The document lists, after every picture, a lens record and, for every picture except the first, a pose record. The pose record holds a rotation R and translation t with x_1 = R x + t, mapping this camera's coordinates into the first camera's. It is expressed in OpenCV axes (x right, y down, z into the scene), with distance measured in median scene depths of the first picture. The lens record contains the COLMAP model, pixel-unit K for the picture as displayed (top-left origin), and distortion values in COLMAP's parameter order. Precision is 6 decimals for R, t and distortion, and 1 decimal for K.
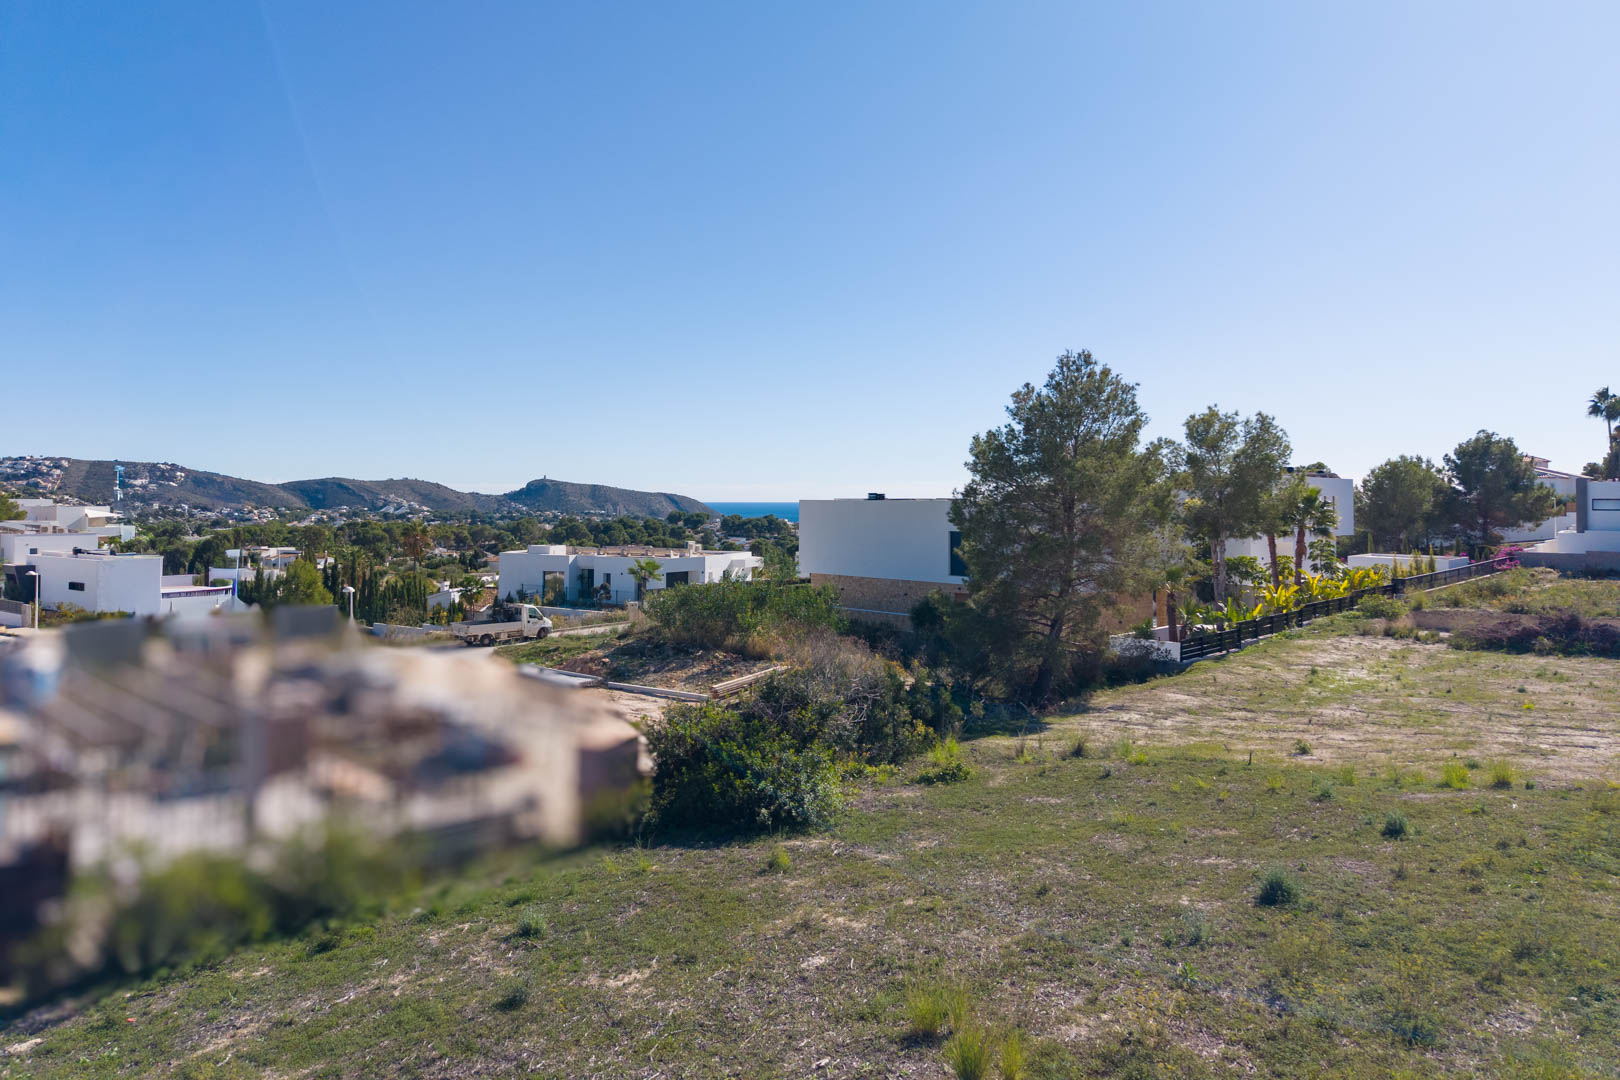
lens RADIAL K [[1112.7, 0, 817.4], [0, 1112.7, 454.4], [0, 0, 1]] dist [0.011001, -0.008025]
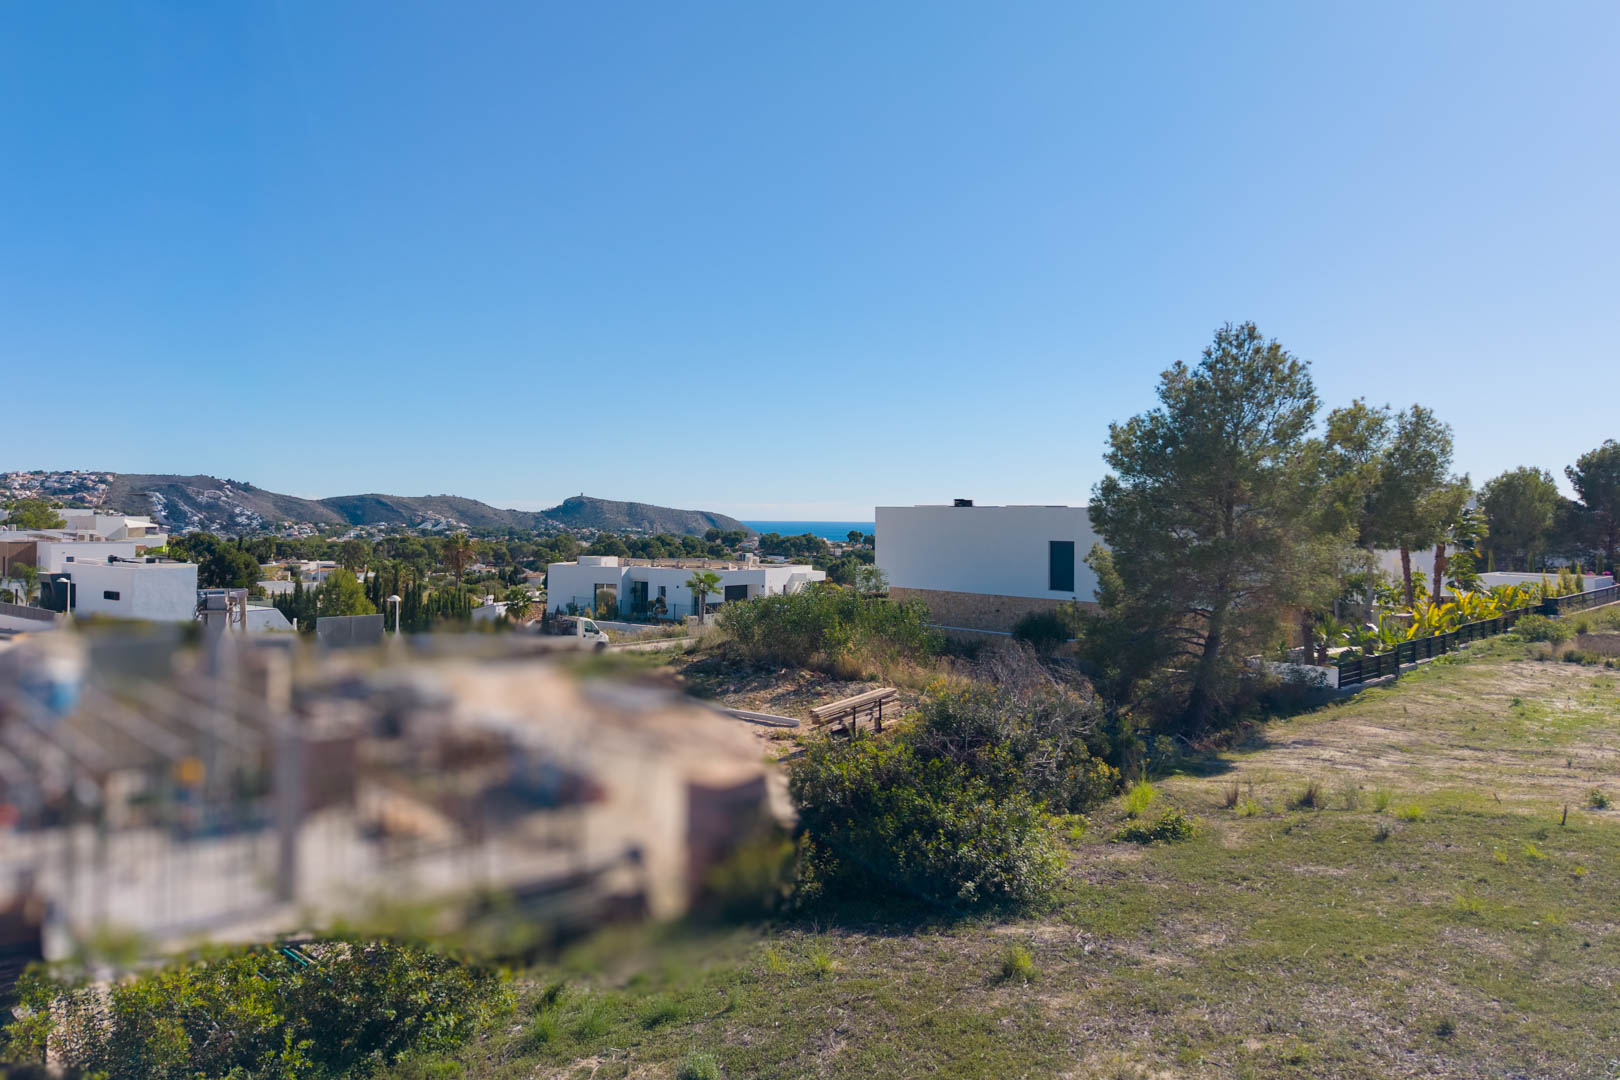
lens RADIAL K [[1108.2, 0, 806.7], [0, 1108.2, 507.5], [0, 0, 1]] dist [0.028995, -0.029307]
pose [[0.999316, 0.006330, -0.036421, -0.052574], [-0.005296, 0.999582, 0.028412, 0.020411], [0.036586, -0.028199, 0.998933, 0.108213]]
